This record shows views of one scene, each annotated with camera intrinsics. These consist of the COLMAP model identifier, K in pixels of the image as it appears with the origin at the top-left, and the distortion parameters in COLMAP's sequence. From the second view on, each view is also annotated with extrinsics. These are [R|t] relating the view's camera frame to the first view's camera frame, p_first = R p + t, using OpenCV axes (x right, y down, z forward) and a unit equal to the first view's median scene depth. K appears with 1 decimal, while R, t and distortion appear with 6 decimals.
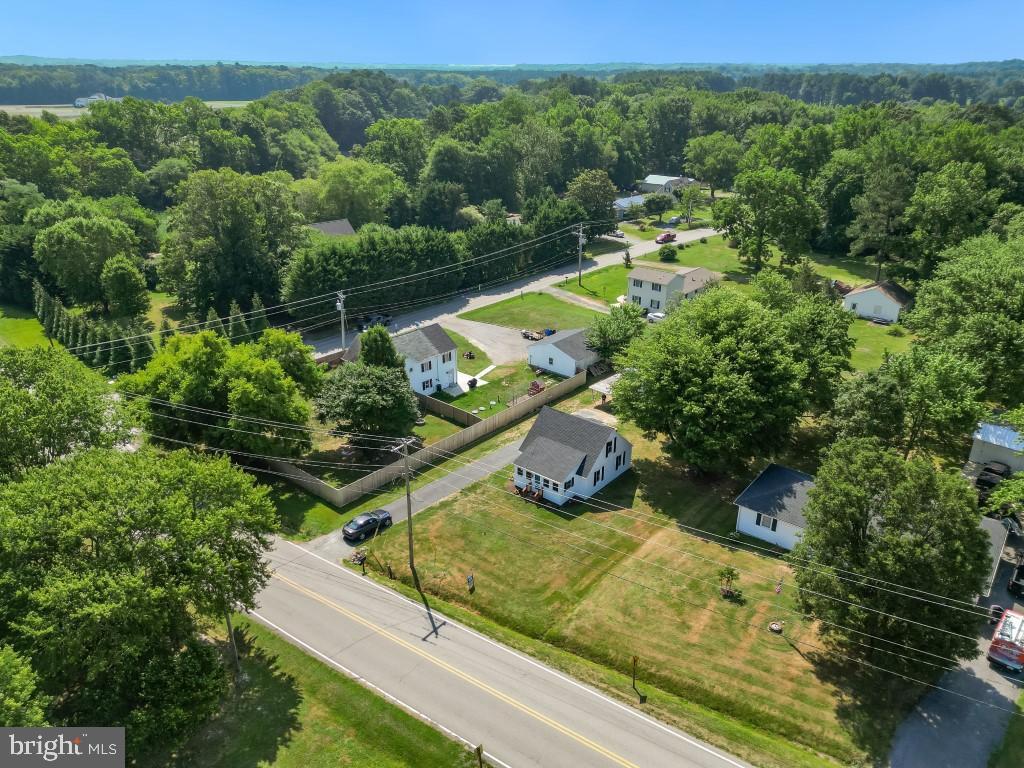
lens RADIAL K [[722.7, 0, 509.2], [0, 722.7, 377.6], [0, 0, 1]] dist [0.067858, -0.060151]
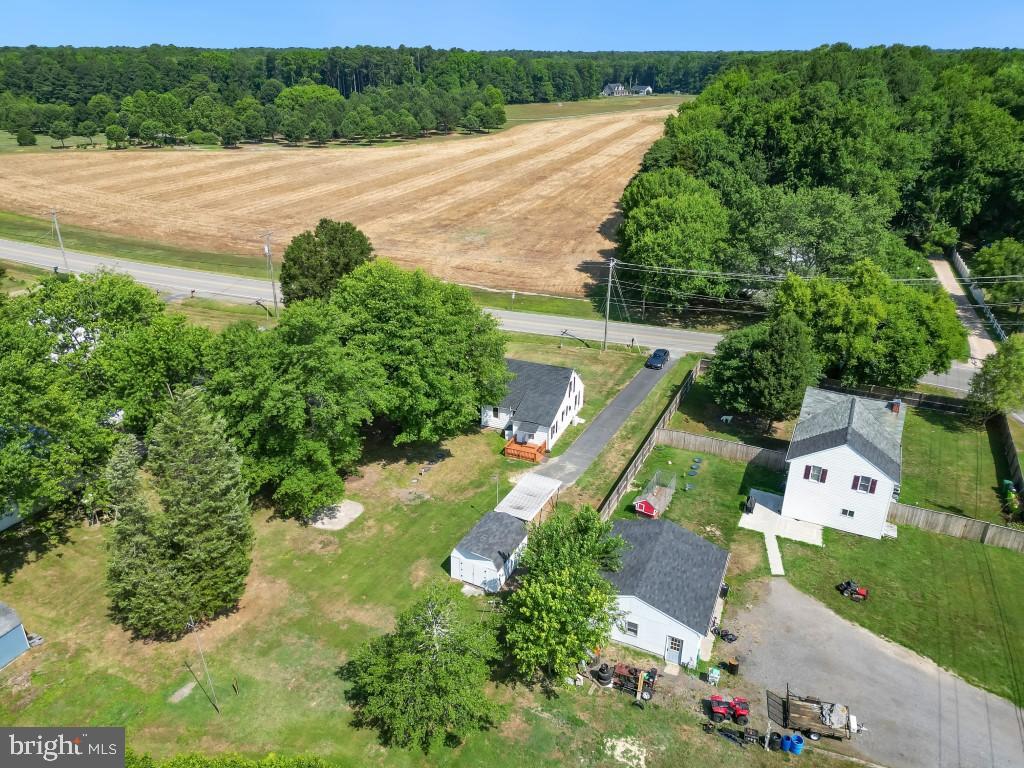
lens RADIAL K [[722.7, 0, 501.7], [0, 722.7, 399.2], [0, 0, 1]] dist [0.067858, -0.060151]
pose [[-0.959110, 0.115524, -0.258385, 0.426916], [-0.117148, 0.669012, 0.733961, -0.680368], [0.257652, 0.734219, -0.628123, 1.748153]]
